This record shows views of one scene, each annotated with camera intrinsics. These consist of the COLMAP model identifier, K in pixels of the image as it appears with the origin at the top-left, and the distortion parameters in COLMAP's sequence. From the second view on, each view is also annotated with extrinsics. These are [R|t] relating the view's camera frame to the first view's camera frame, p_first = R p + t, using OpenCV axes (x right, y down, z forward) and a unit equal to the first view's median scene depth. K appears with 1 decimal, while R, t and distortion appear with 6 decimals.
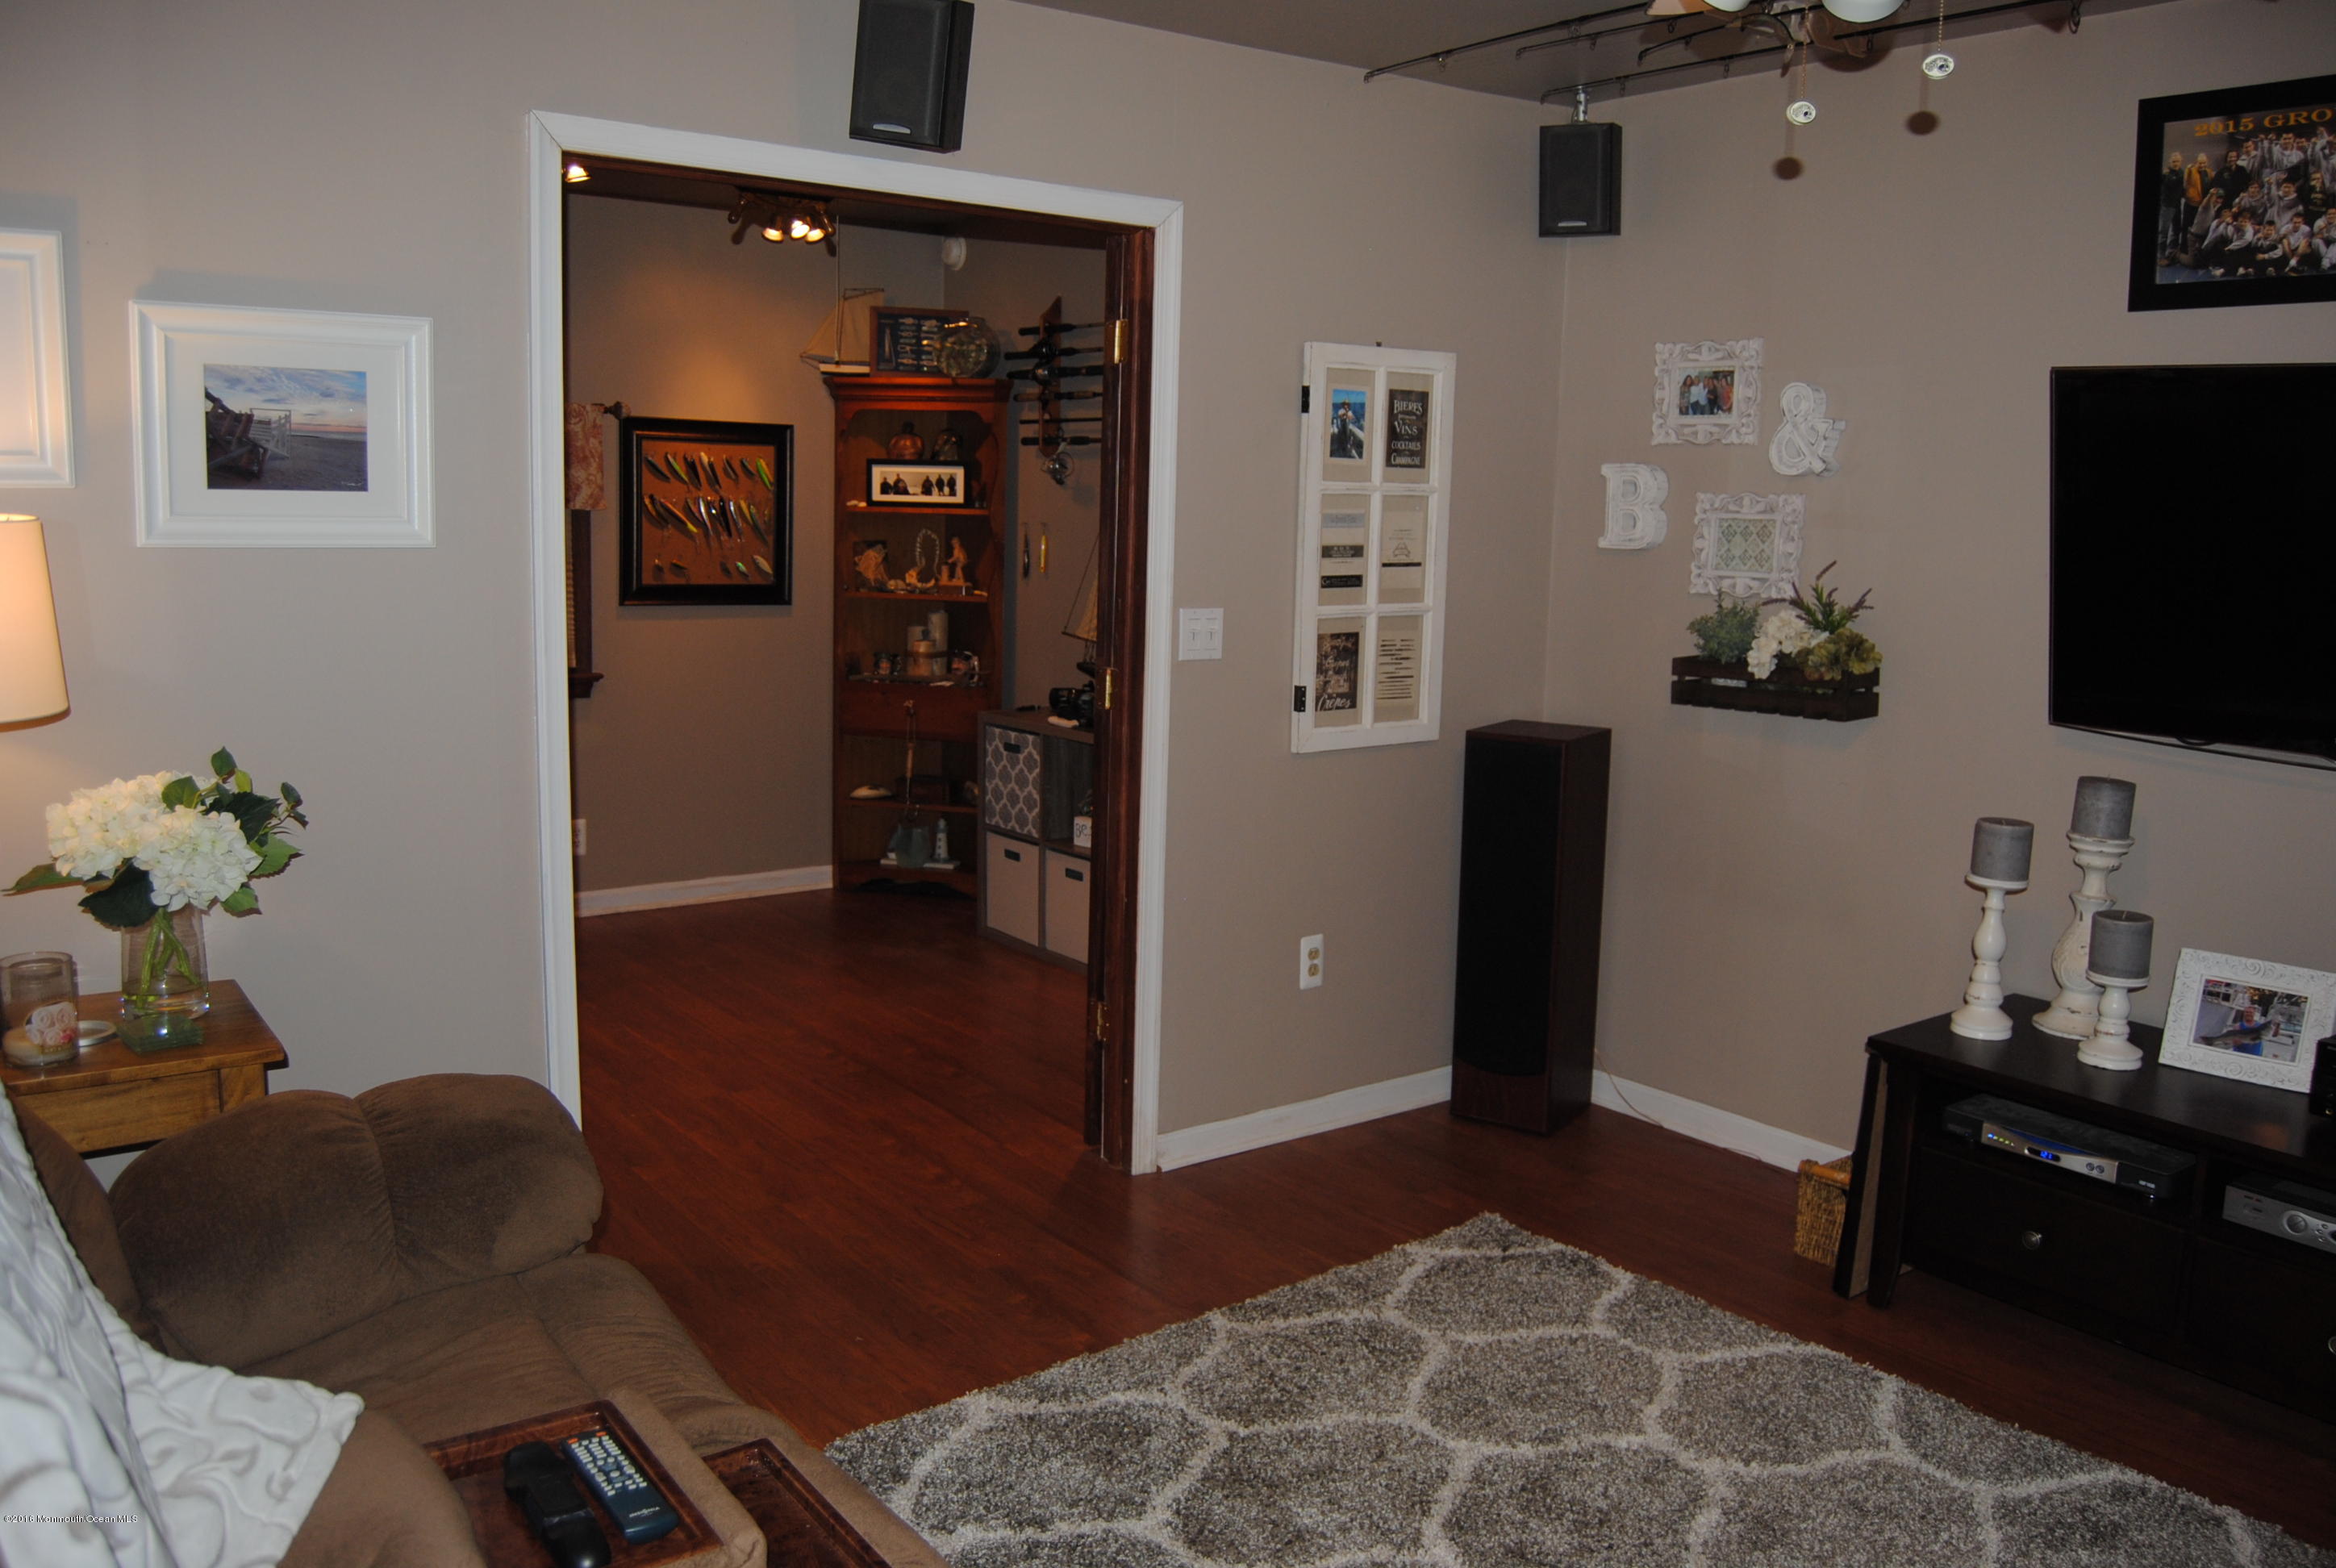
lens RADIAL K [[1826.5, 0, 1165.2], [0, 1826.5, 787.4], [0, 0, 1]] dist [-0.098362, 0.034789]
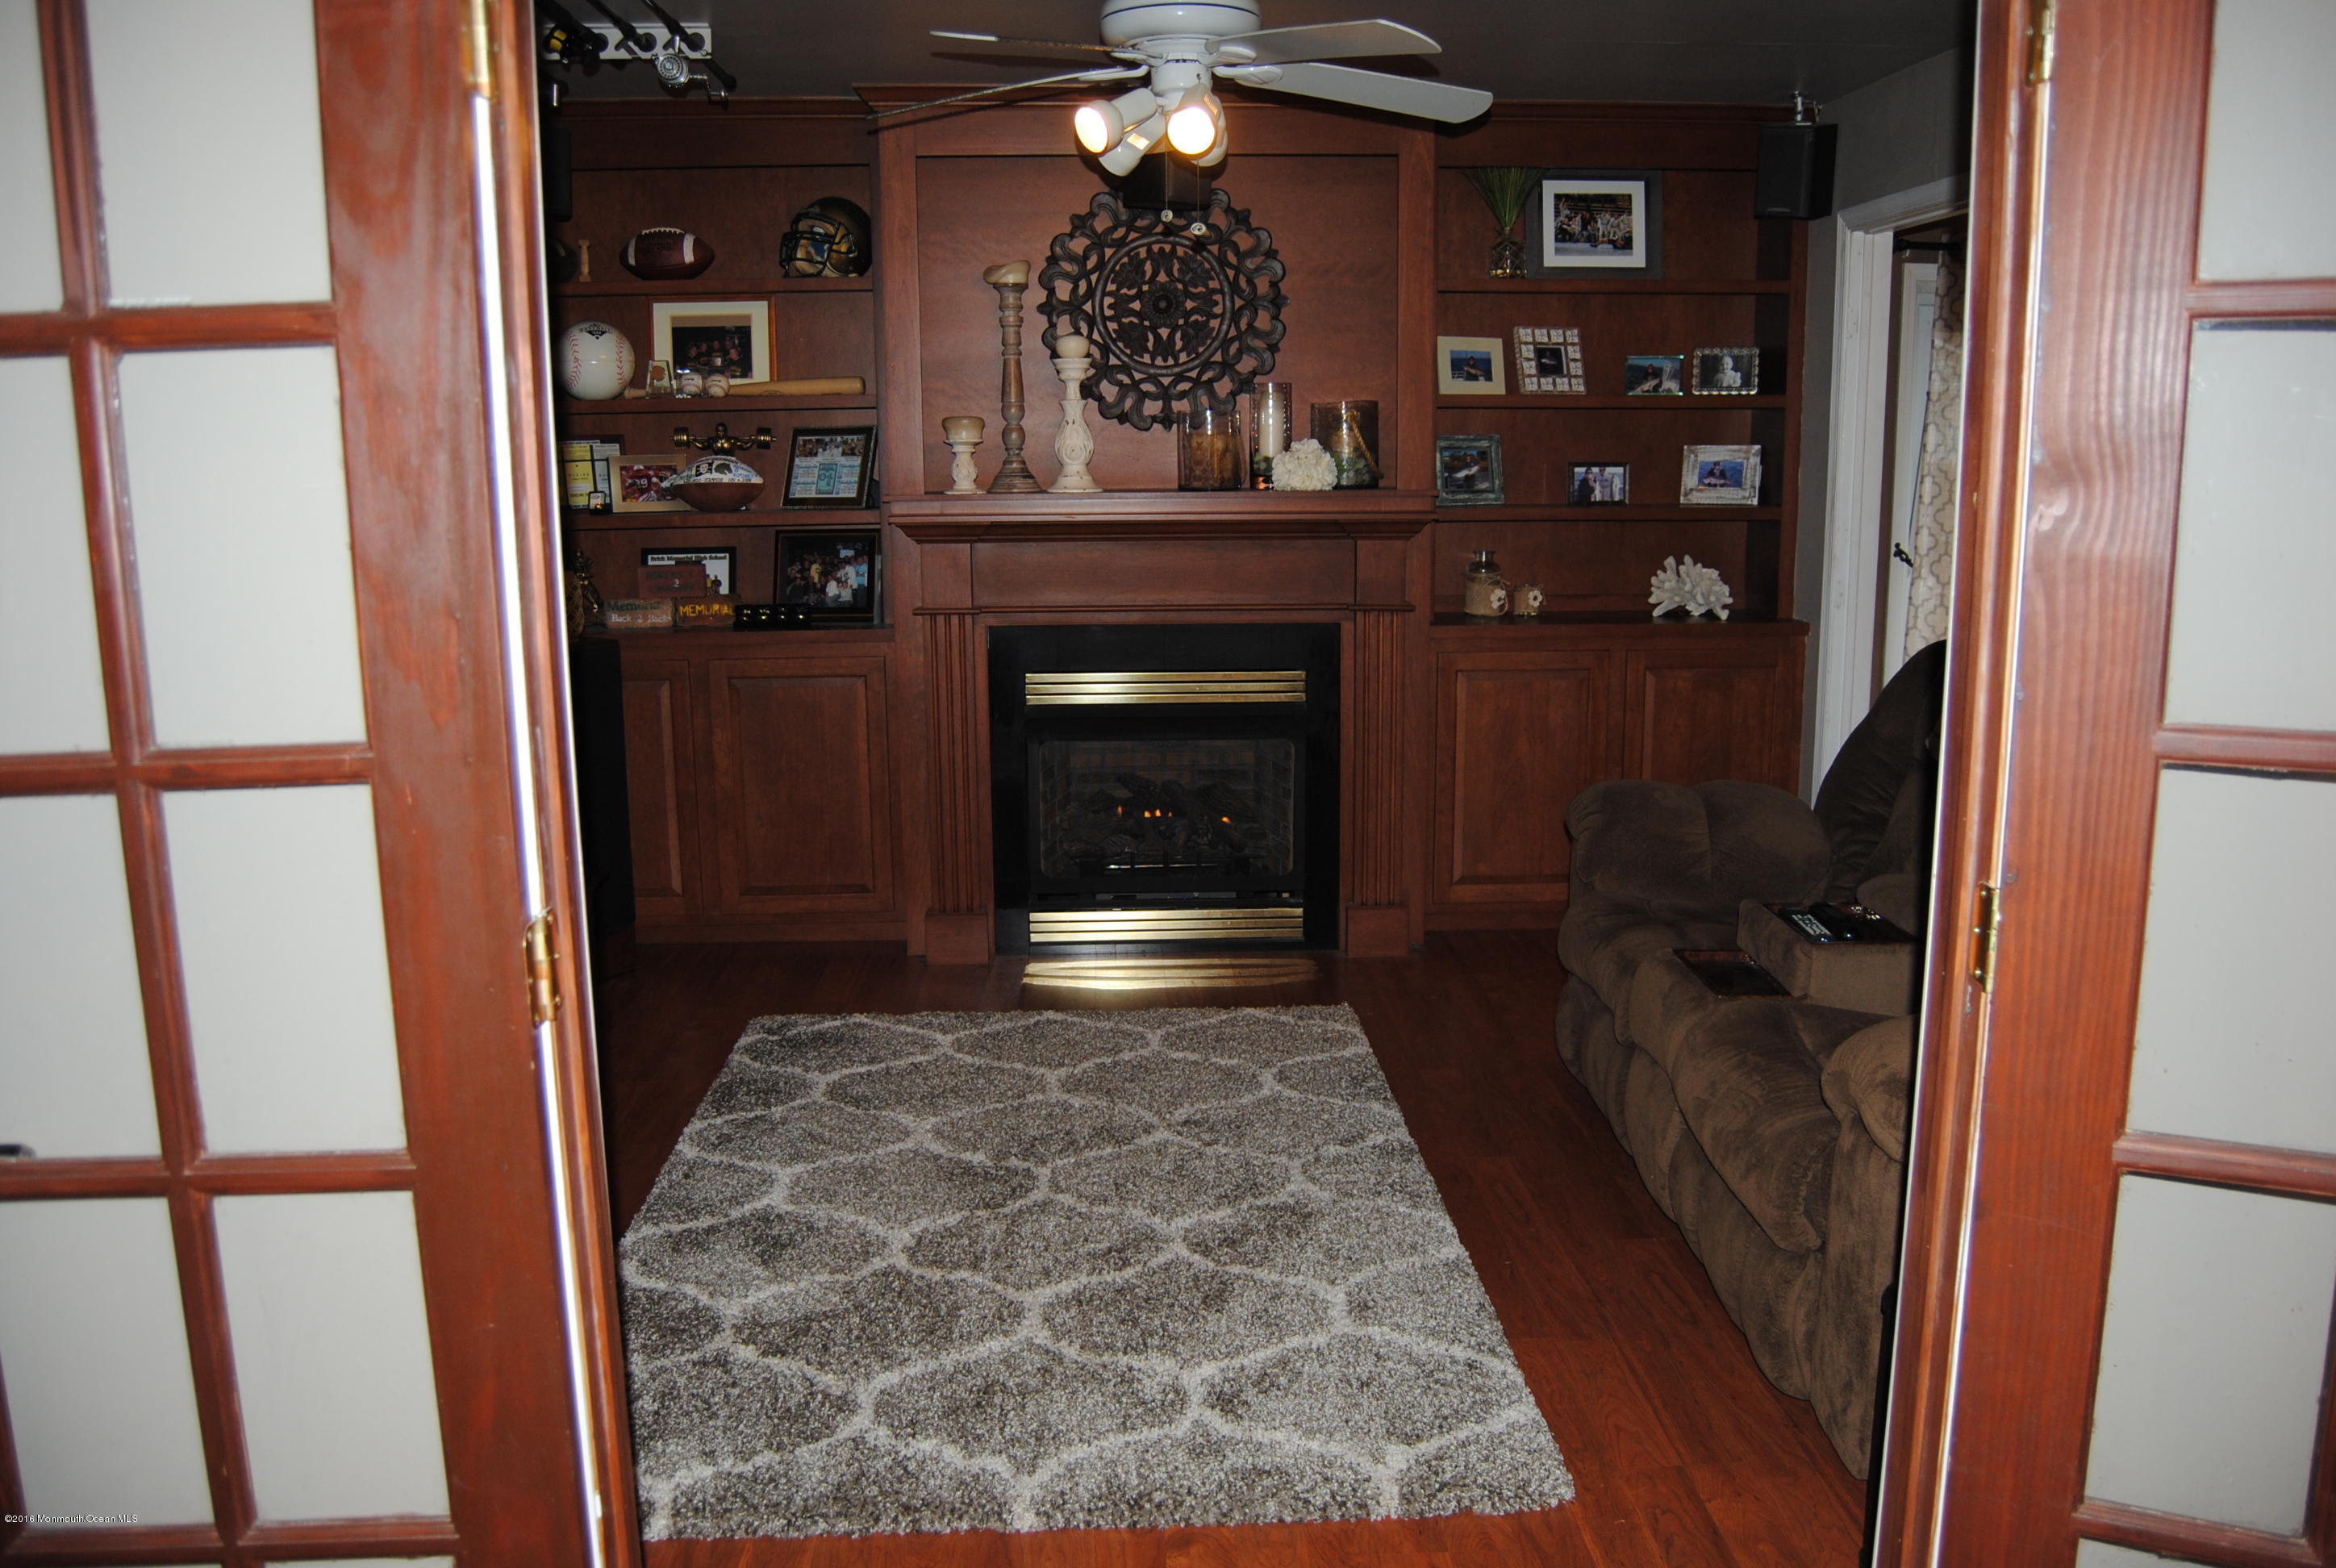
lens RADIAL K [[1826.5, 0, 1172.7], [0, 1826.5, 778.5], [0, 0, 1]] dist [-0.098362, 0.034789]
pose [[-0.817559, -0.119979, 0.563207, -0.377743], [0.082669, 0.943468, 0.320989, -0.217732], [-0.569880, 0.308987, -0.761422, 1.306386]]
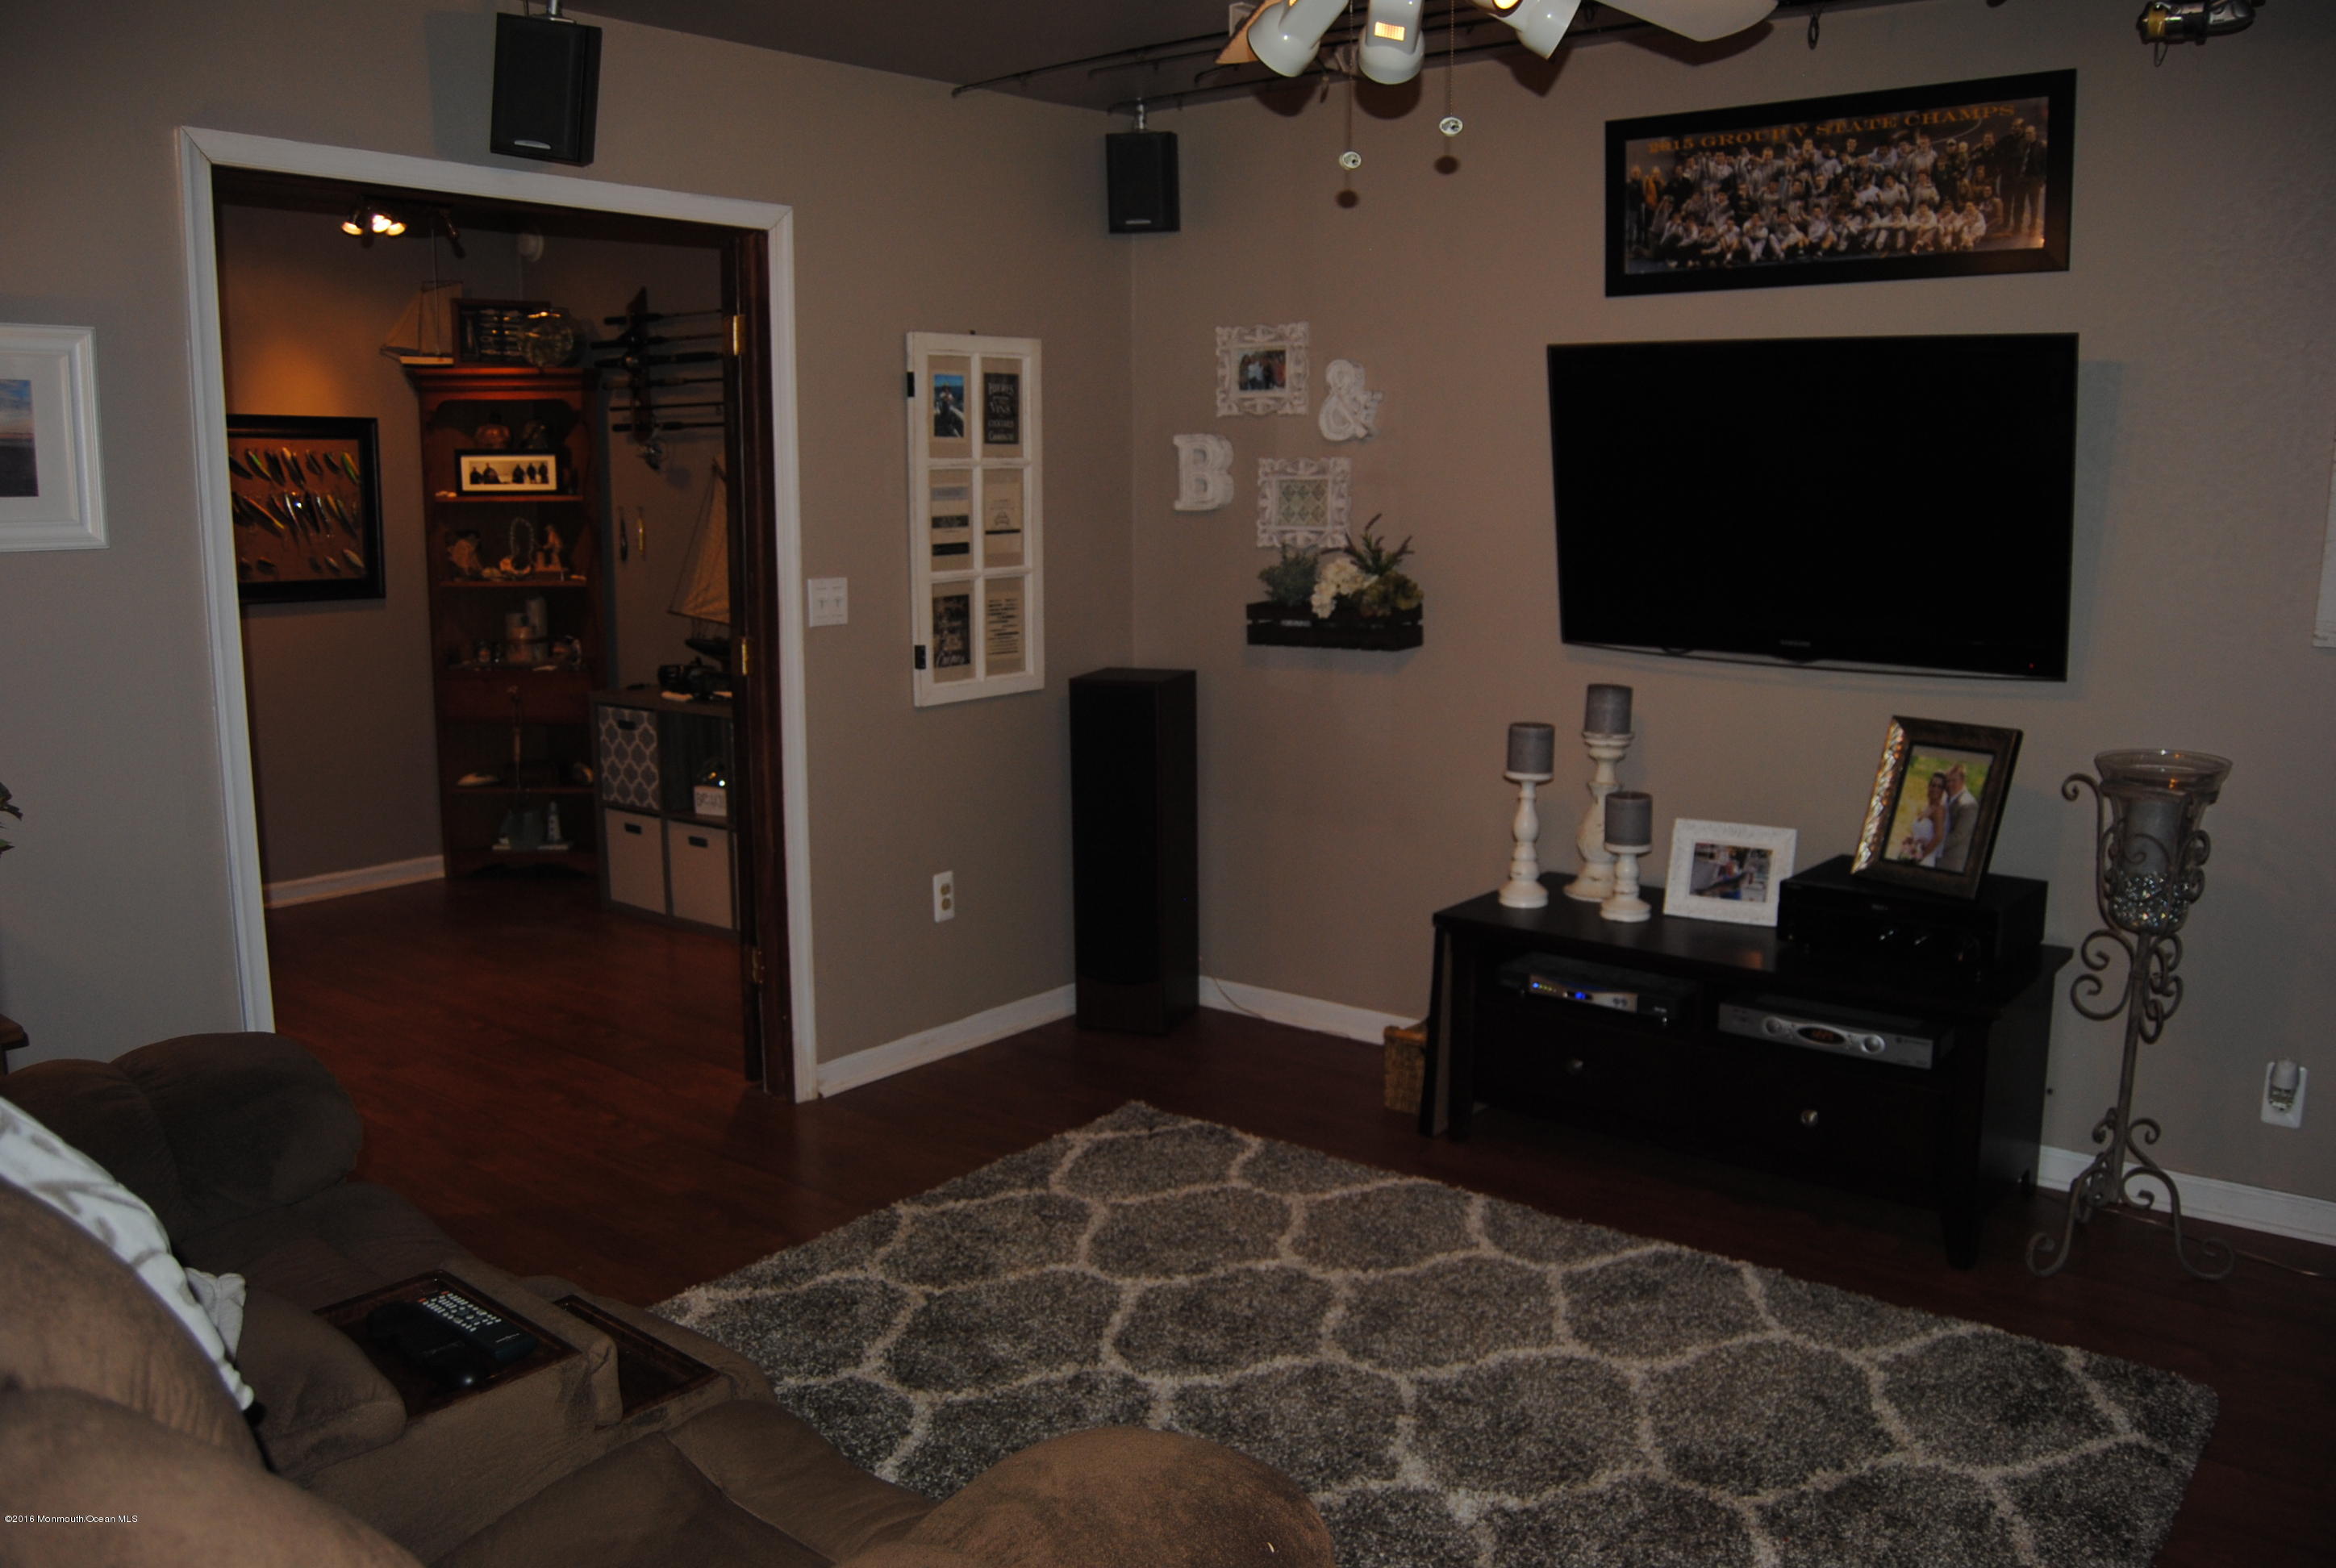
lens RADIAL K [[1826.5, 0, 1159.5], [0, 1826.5, 778.1], [0, 0, 1]] dist [-0.098362, 0.034789]
pose [[0.970322, -0.064635, 0.233020, -0.053153], [0.062523, 0.997908, 0.016444, 0.017239], [-0.233595, -0.001387, 0.972333, -0.114397]]
